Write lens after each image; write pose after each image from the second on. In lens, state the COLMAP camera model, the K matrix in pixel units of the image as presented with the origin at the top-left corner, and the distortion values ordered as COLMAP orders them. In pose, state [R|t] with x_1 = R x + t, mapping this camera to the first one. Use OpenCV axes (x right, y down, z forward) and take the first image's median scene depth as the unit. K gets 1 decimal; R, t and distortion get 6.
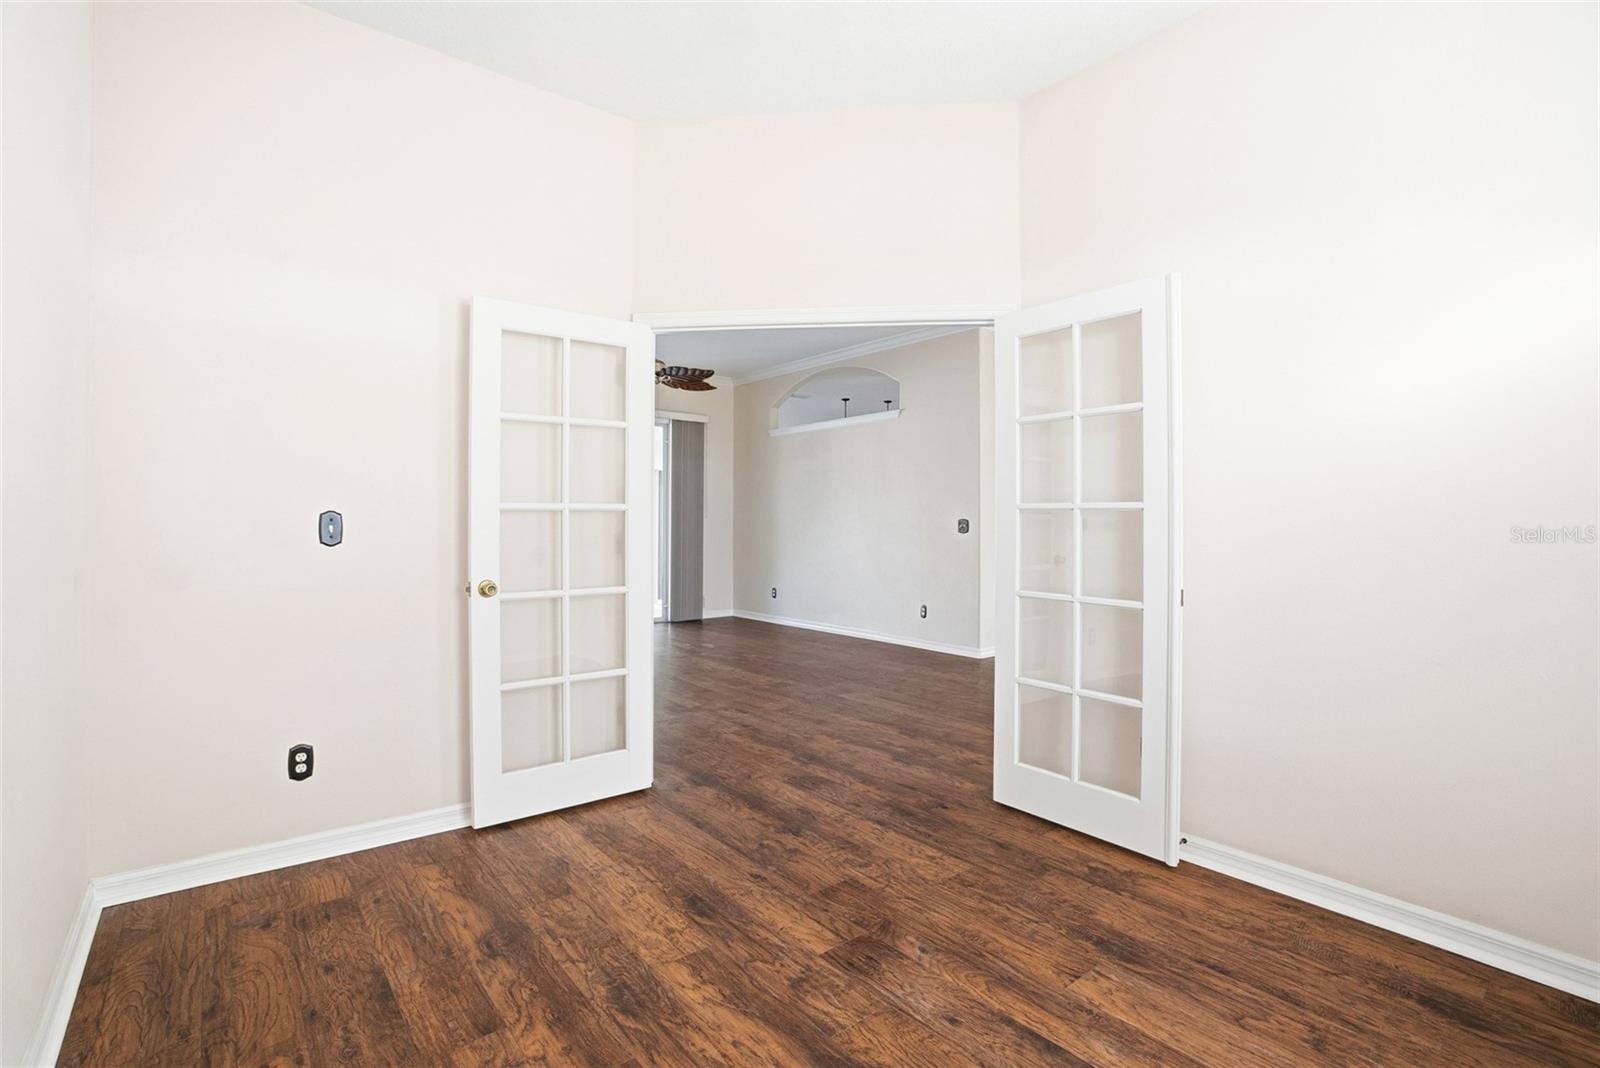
lens RADIAL K [[747.1, 0, 800.1], [0, 747.1, 524.8], [0, 0, 1]] dist [-0.055343, 0.013808]
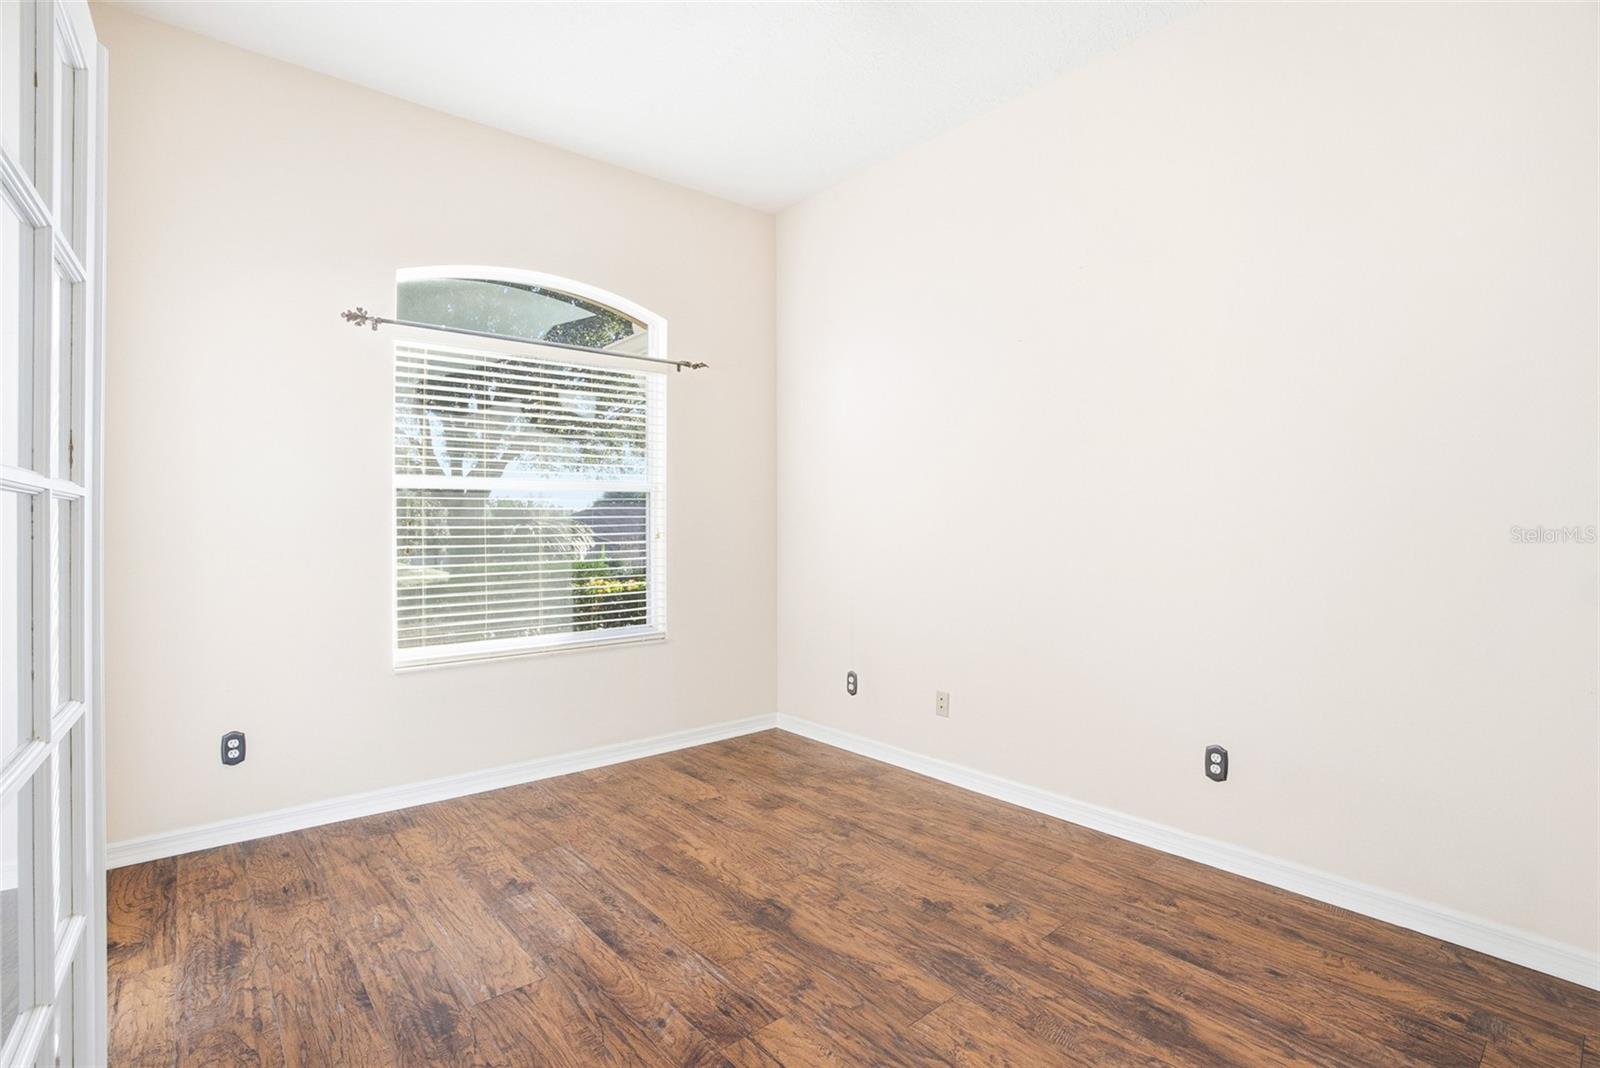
lens RADIAL K [[747.1, 0, 795.7], [0, 747.1, 526.8], [0, 0, 1]] dist [-0.055343, 0.013808]
pose [[-0.999773, -0.001006, -0.021286, 0.031544], [-0.001257, 0.999930, 0.011790, -0.012060], [0.021272, 0.011814, -0.999704, 1.982528]]
